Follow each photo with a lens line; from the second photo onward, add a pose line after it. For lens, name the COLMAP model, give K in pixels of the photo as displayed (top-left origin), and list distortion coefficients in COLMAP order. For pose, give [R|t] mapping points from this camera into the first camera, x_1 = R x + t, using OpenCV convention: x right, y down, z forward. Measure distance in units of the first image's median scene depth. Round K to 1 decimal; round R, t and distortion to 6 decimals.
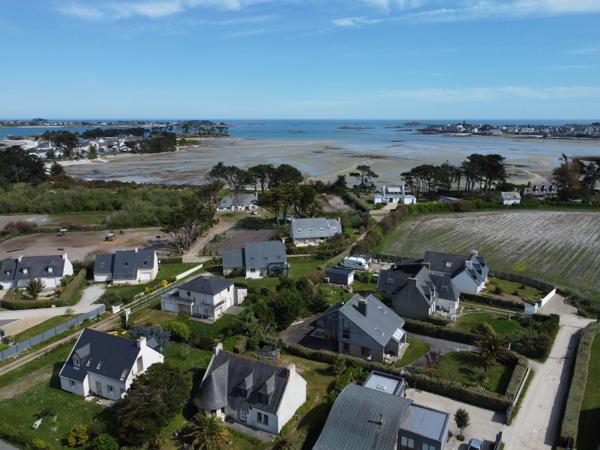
lens RADIAL K [[452.9, 0, 300.5], [0, 452.9, 225.9], [0, 0, 1]] dist [0.008132, -0.004928]
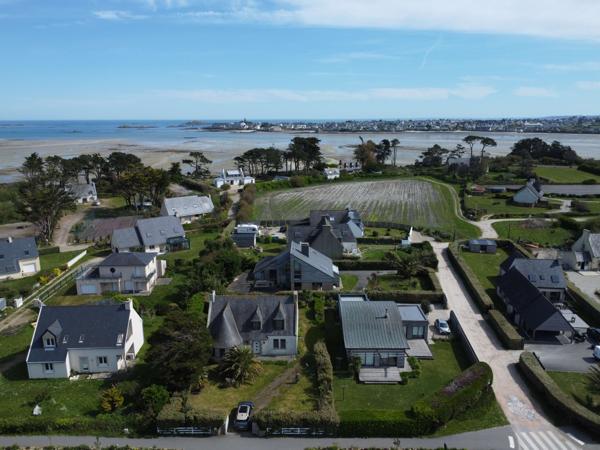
lens RADIAL K [[452.9, 0, 301.6], [0, 452.9, 224.6], [0, 0, 1]] dist [0.008132, -0.004928]
pose [[0.891276, -0.107822, 0.440456, -0.188798], [0.109223, 0.993768, 0.022253, 0.049919], [-0.440110, 0.028274, 0.897498, 0.003460]]
